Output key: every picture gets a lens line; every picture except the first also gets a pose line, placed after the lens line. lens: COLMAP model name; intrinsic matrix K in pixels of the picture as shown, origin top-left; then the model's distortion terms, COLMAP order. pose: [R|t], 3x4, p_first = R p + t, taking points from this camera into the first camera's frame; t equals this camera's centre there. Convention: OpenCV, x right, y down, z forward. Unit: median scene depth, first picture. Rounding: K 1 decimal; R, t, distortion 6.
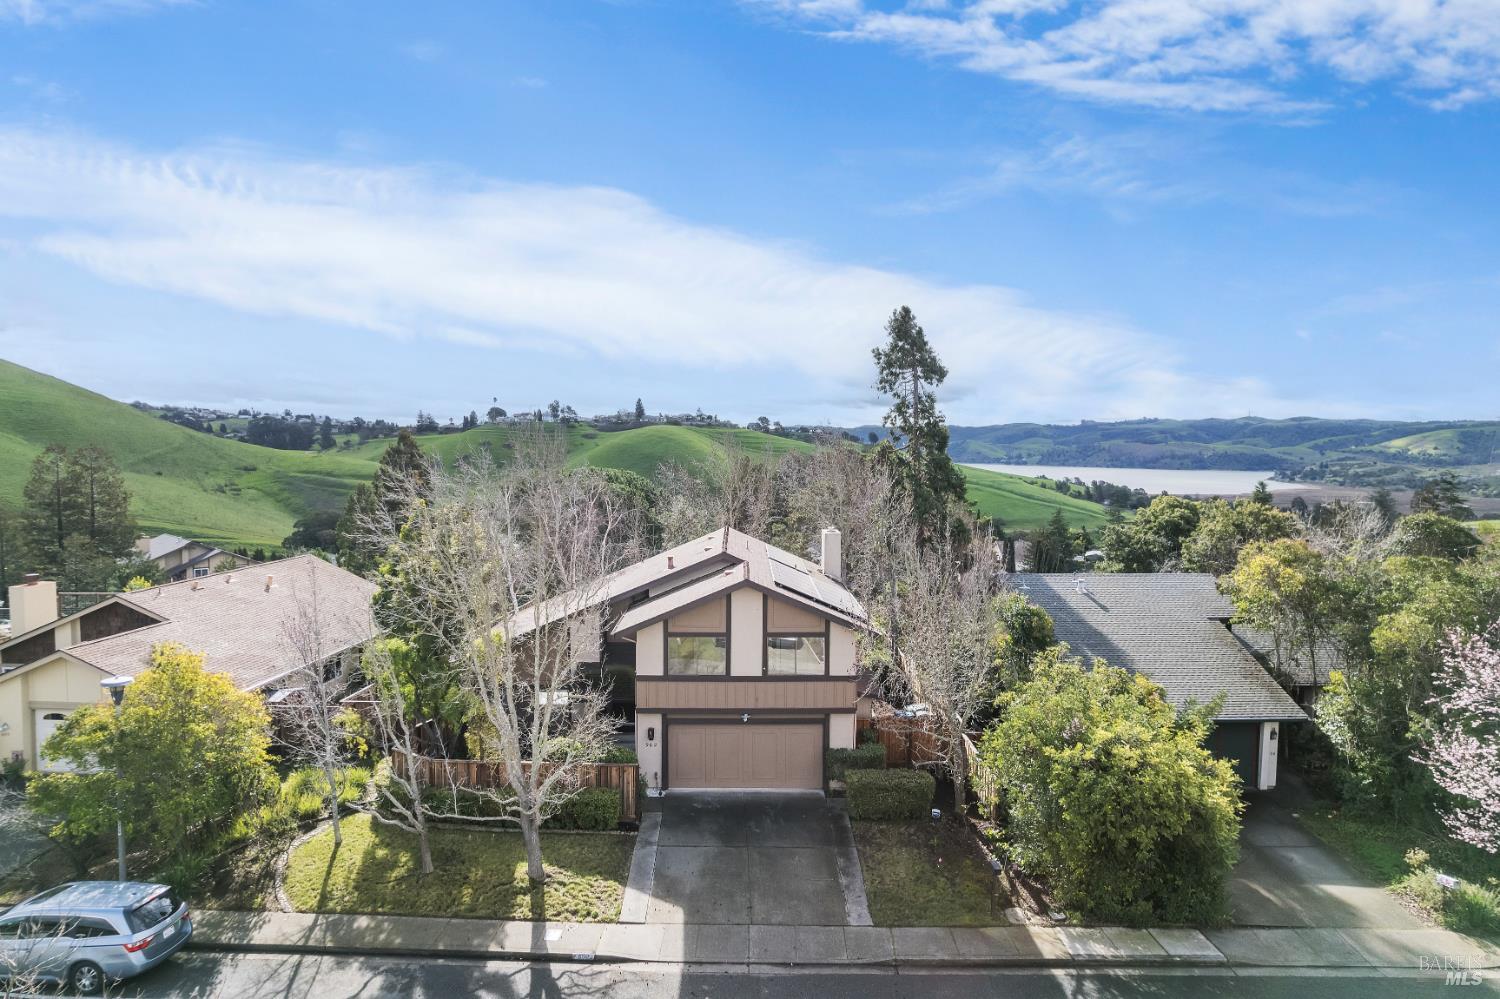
lens RADIAL K [[952.8, 0, 750.0], [0, 952.8, 499.5], [0, 0, 1]] dist [-0.079940, 0.072036]
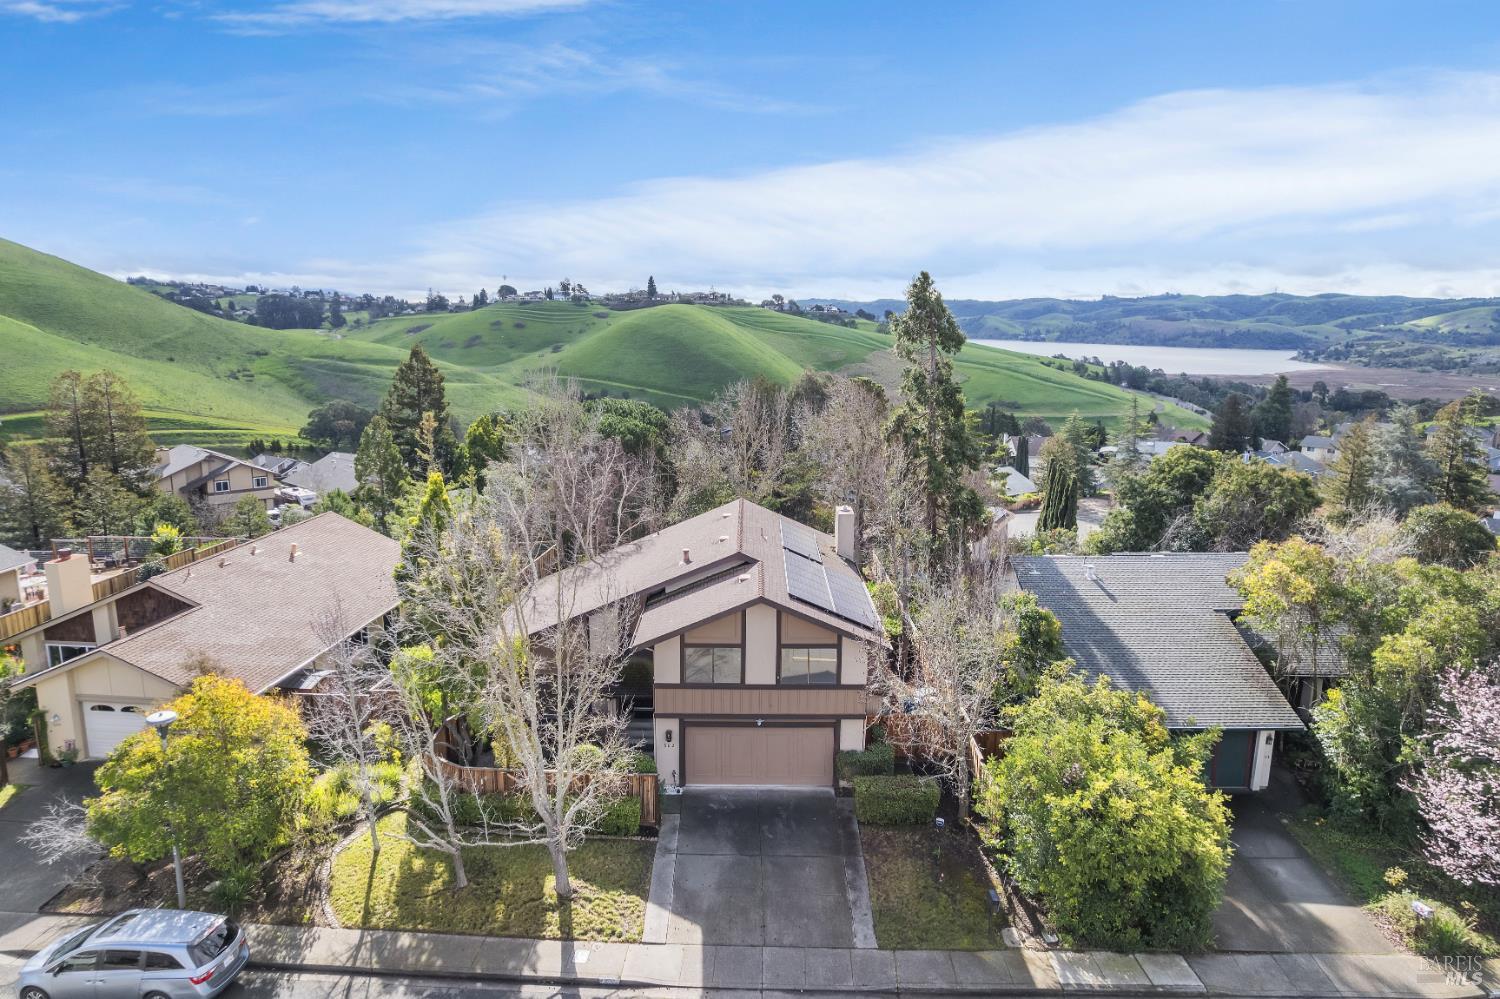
lens RADIAL K [[952.8, 0, 750.0], [0, 952.8, 499.5], [0, 0, 1]] dist [-0.079940, 0.072036]
pose [[0.999898, 0.003593, -0.013805, -0.001705], [-0.001735, 0.991204, 0.132330, -0.154737], [0.014159, -0.132293, 0.991110, 0.001211]]
